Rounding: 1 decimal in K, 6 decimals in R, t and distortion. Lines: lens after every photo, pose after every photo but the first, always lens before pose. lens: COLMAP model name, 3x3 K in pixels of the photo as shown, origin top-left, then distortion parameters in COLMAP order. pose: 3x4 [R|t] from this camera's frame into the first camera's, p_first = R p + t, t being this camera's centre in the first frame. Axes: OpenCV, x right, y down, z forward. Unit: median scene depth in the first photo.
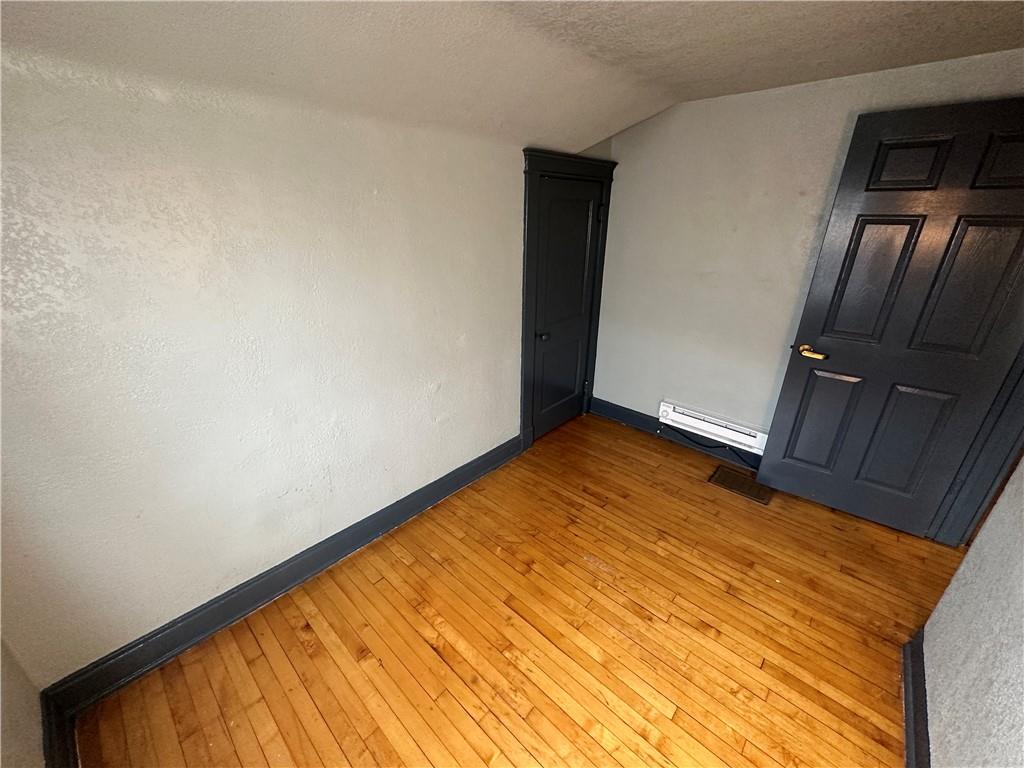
lens RADIAL K [[408.1, 0, 512.5], [0, 408.1, 382.8], [0, 0, 1]] dist [-0.001757, -0.000035]
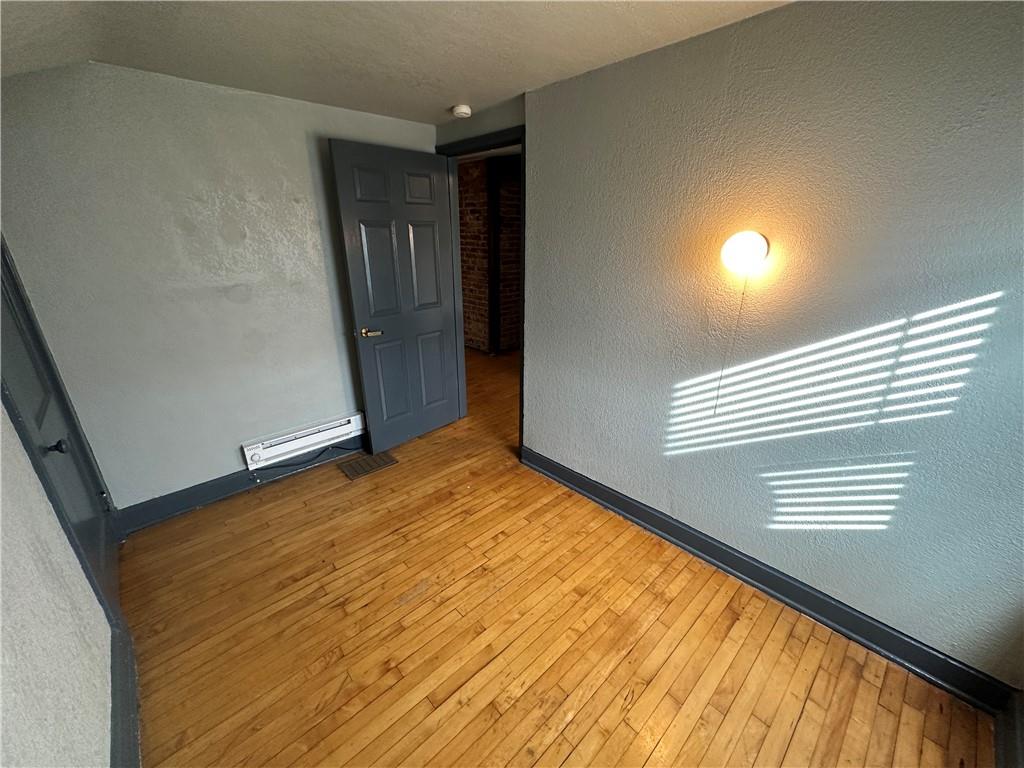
lens RADIAL K [[408.1, 0, 512.5], [0, 408.1, 382.8], [0, 0, 1]] dist [-0.001757, -0.000035]
pose [[0.086178, -0.358553, 0.929523, -0.454769], [0.382760, 0.873306, 0.301382, -0.163097], [-0.919820, 0.329812, 0.212500, 0.443555]]
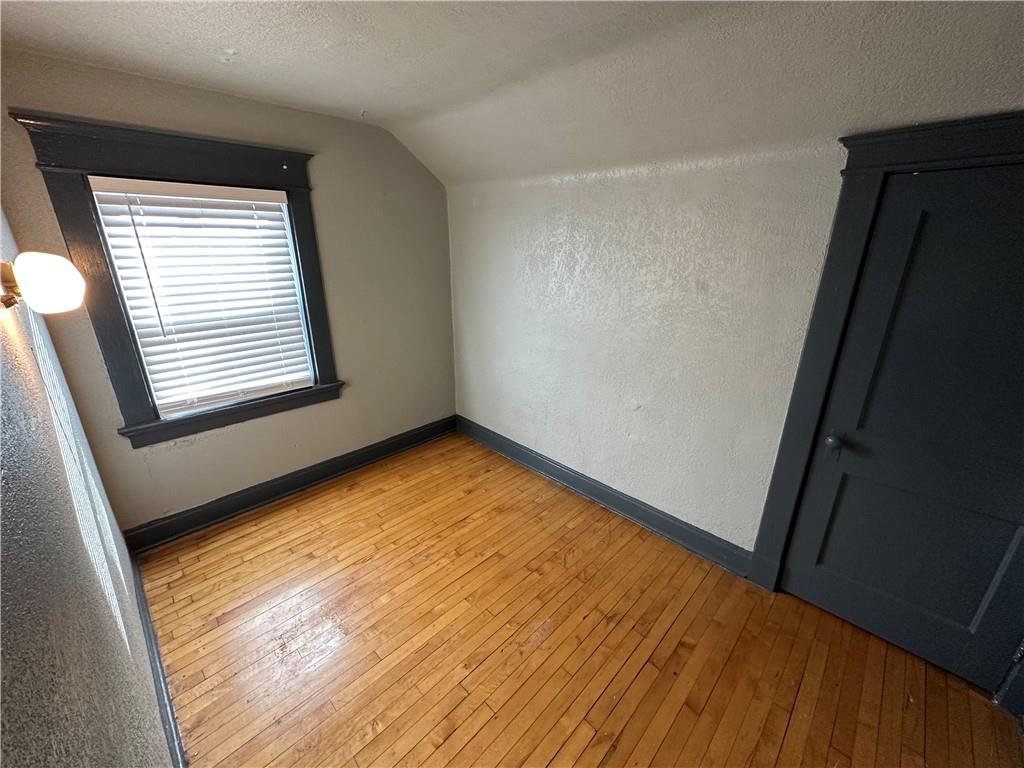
lens RADIAL K [[408.1, 0, 512.5], [0, 408.1, 382.8], [0, 0, 1]] dist [-0.001757, -0.000035]
pose [[-0.036402, 0.317491, -0.947562, 0.861763], [-0.386977, 0.869736, 0.306281, -0.255454], [0.921370, 0.377834, 0.091202, 0.664866]]
